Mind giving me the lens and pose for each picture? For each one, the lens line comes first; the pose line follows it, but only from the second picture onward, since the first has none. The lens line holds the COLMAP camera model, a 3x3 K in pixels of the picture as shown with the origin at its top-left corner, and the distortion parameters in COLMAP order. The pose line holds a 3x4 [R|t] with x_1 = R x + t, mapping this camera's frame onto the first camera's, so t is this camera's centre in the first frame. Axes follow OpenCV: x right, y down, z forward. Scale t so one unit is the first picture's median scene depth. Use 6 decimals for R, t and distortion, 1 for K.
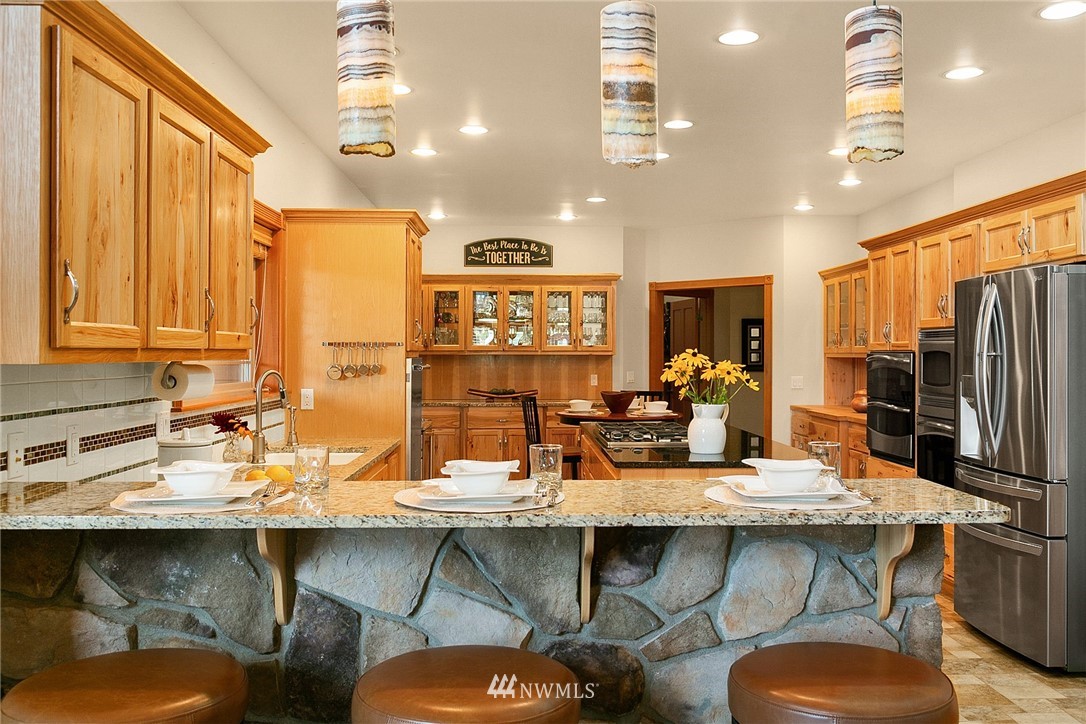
lens RADIAL K [[945.3, 0, 543.0], [0, 945.3, 362.0], [0, 0, 1]] dist [-0.010118, -0.002379]
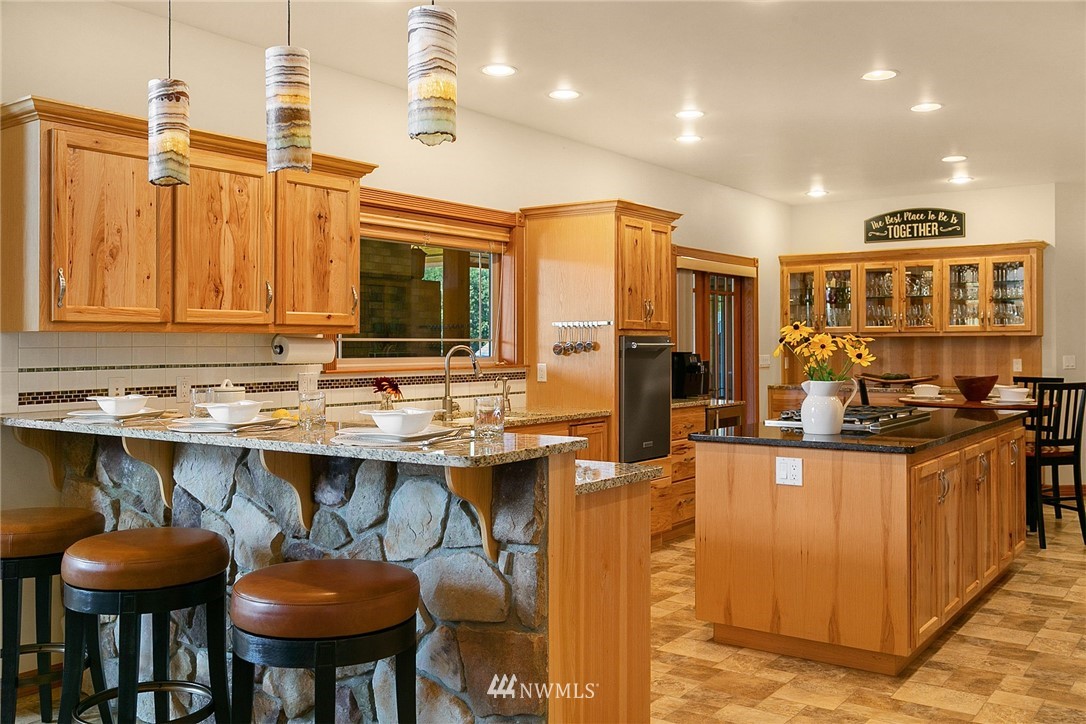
lens RADIAL K [[970.0, 0, 535.7], [0, 970.0, 343.6], [0, 0, 1]] dist [0.008670, 0.010445]
pose [[0.786072, -0.004422, -0.618120, 0.274565], [-0.001445, 0.999959, -0.008991, 0.008693], [0.618134, 0.007960, 0.786033, 0.039932]]
